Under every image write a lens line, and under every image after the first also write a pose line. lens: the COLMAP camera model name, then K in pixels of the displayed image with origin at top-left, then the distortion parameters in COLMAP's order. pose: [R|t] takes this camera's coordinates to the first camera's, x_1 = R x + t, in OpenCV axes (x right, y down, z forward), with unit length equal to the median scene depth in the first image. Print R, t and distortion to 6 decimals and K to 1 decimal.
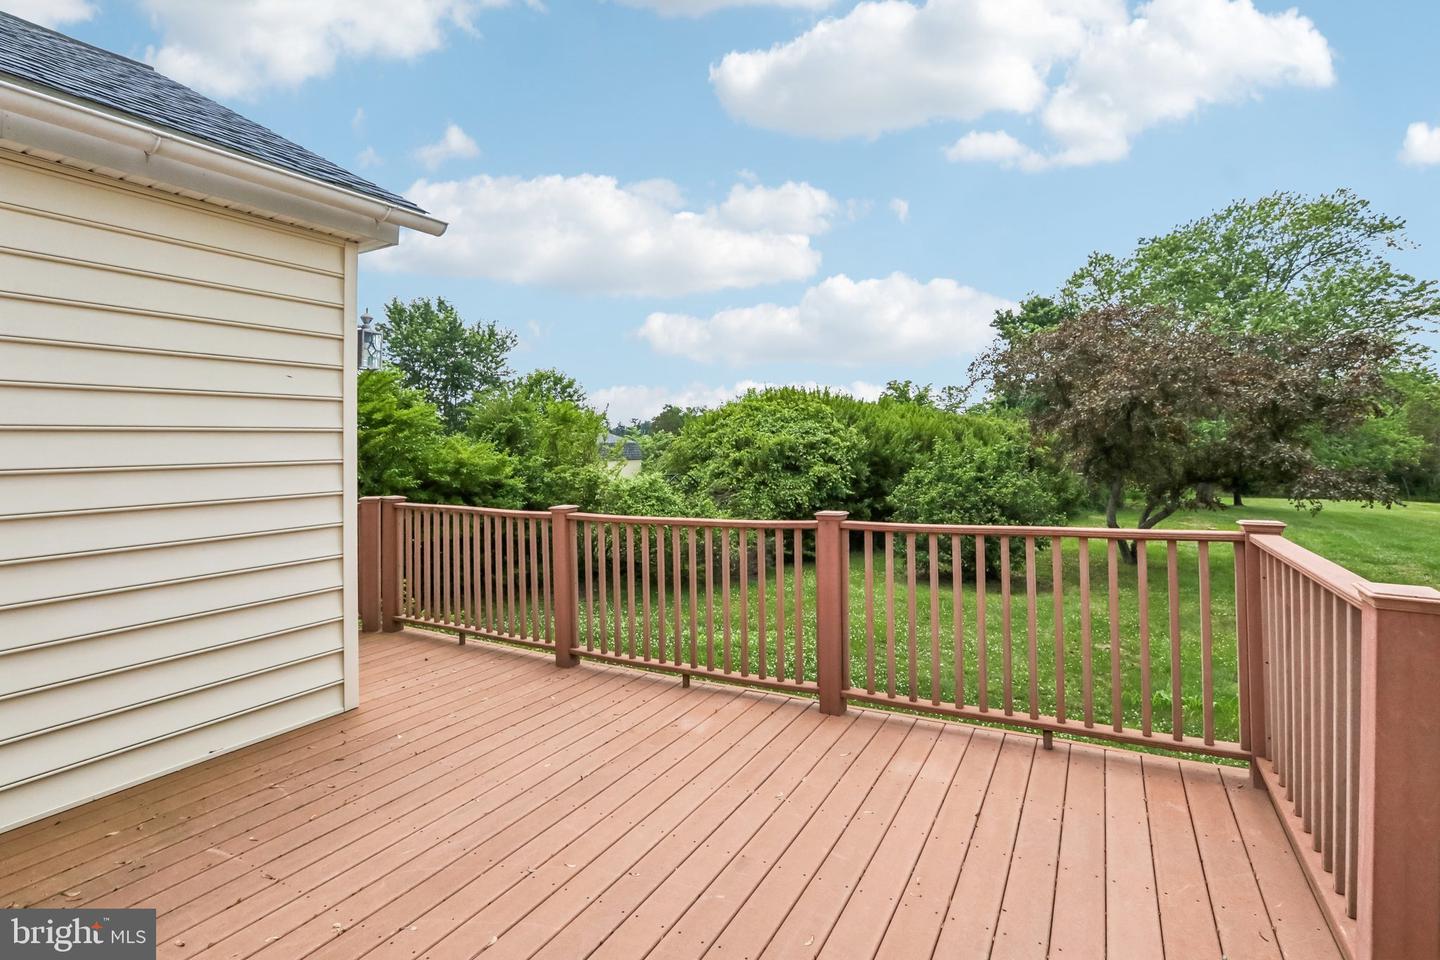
lens RADIAL K [[686.1, 0, 714.7], [0, 686.1, 468.5], [0, 0, 1]] dist [-0.029439, 0.011001]
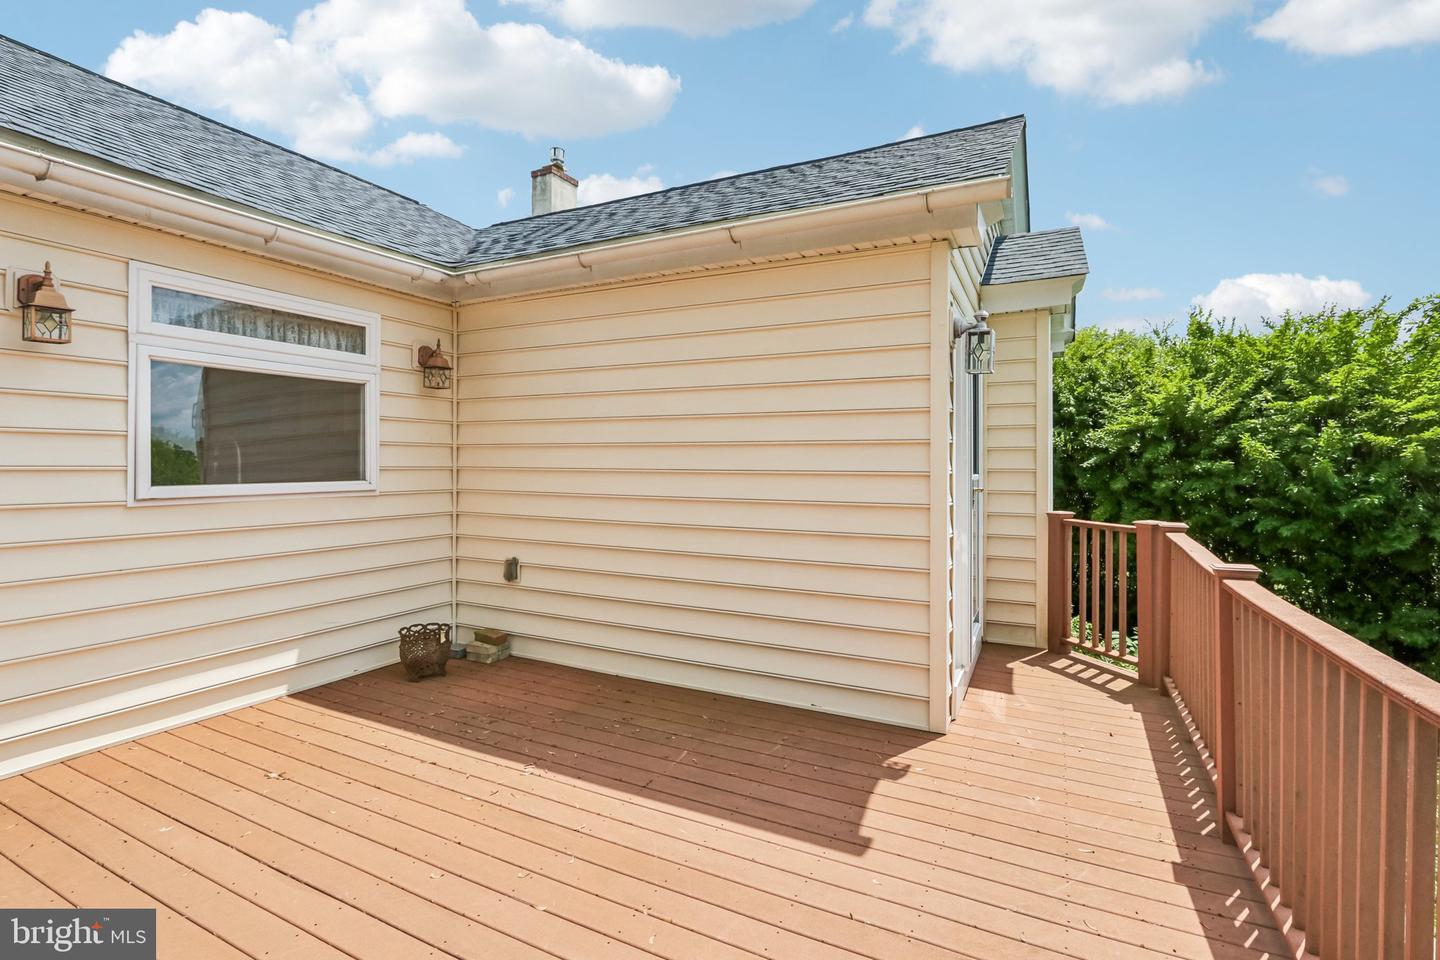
lens RADIAL K [[686.1, 0, 714.7], [0, 686.1, 468.5], [0, 0, 1]] dist [-0.029439, 0.011001]
pose [[0.031290, 0.021919, -0.999270, 0.477867], [-0.038993, 0.999025, 0.020693, -0.026535], [0.998749, 0.038317, 0.032114, 0.770707]]
